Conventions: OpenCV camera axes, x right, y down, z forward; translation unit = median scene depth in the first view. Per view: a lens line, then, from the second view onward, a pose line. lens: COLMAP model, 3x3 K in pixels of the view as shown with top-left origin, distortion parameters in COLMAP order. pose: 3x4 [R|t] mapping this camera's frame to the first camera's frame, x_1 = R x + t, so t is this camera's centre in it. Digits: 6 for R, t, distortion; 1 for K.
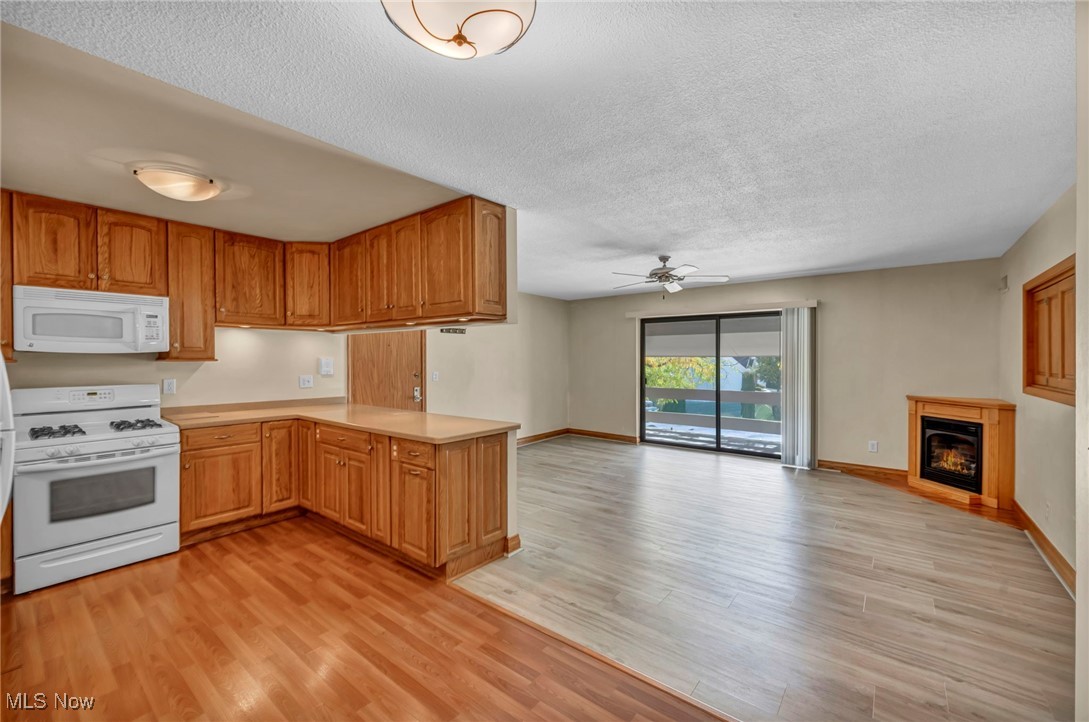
lens RADIAL K [[447.3, 0, 540.0], [0, 447.3, 361.2], [0, 0, 1]] dist [0.001071, 0.000399]
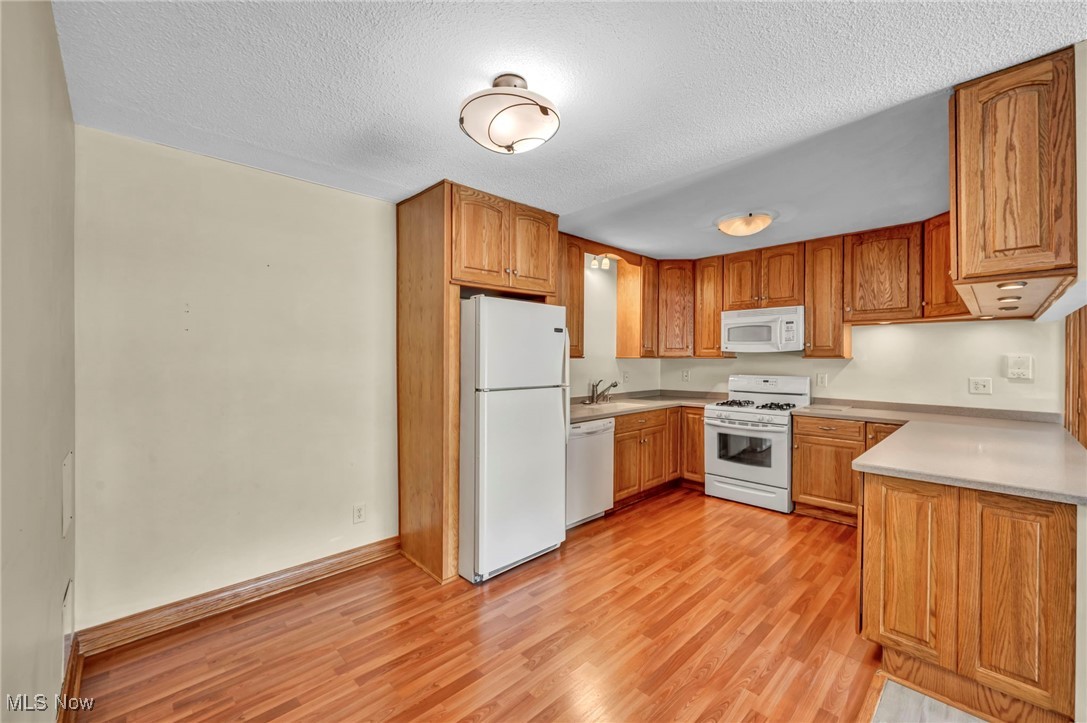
lens RADIAL K [[440.9, 0, 537.8], [0, 440.9, 363.6], [0, 0, 1]] dist [0.000029, -0.000162]
pose [[-0.135136, 0.015403, -0.990707, 0.403691], [-0.007412, 0.999835, 0.016555, -0.000734], [0.990799, 0.009580, -0.134999, 0.410630]]
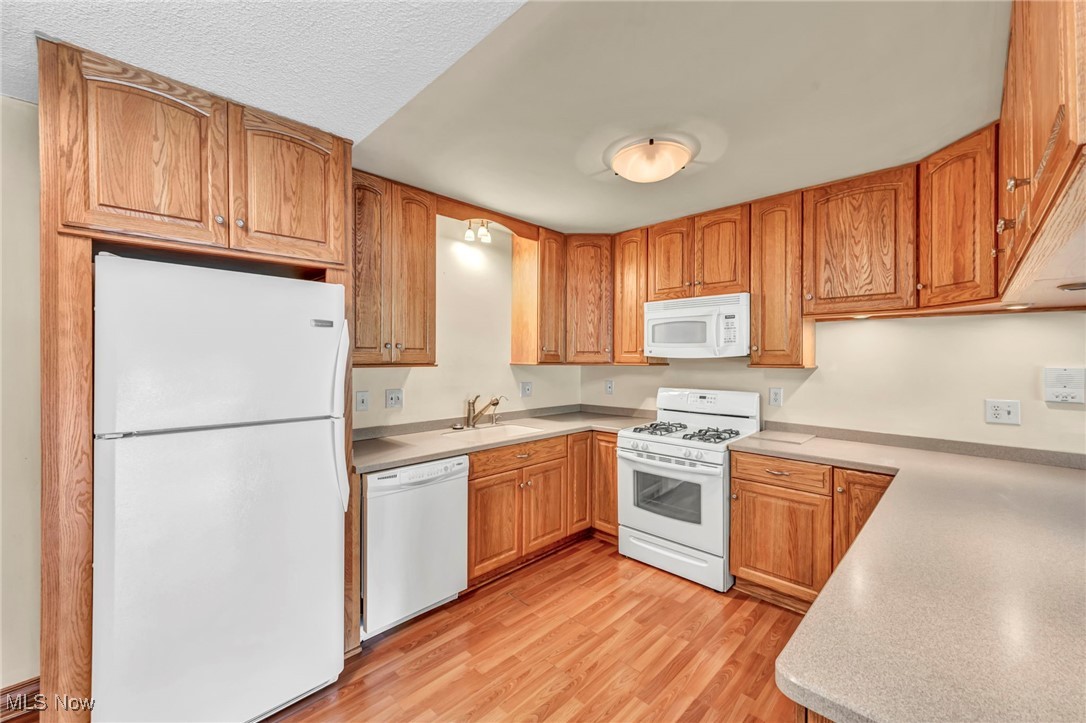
lens RADIAL K [[438.6, 0, 537.1], [0, 438.6, 362.4], [0, 0, 1]] dist [0.001994, 0.000096]
pose [[-0.106197, 0.012695, -0.994264, 0.040382], [-0.009379, 0.999861, 0.013768, -0.016071], [0.994301, 0.010787, -0.106063, 0.625773]]
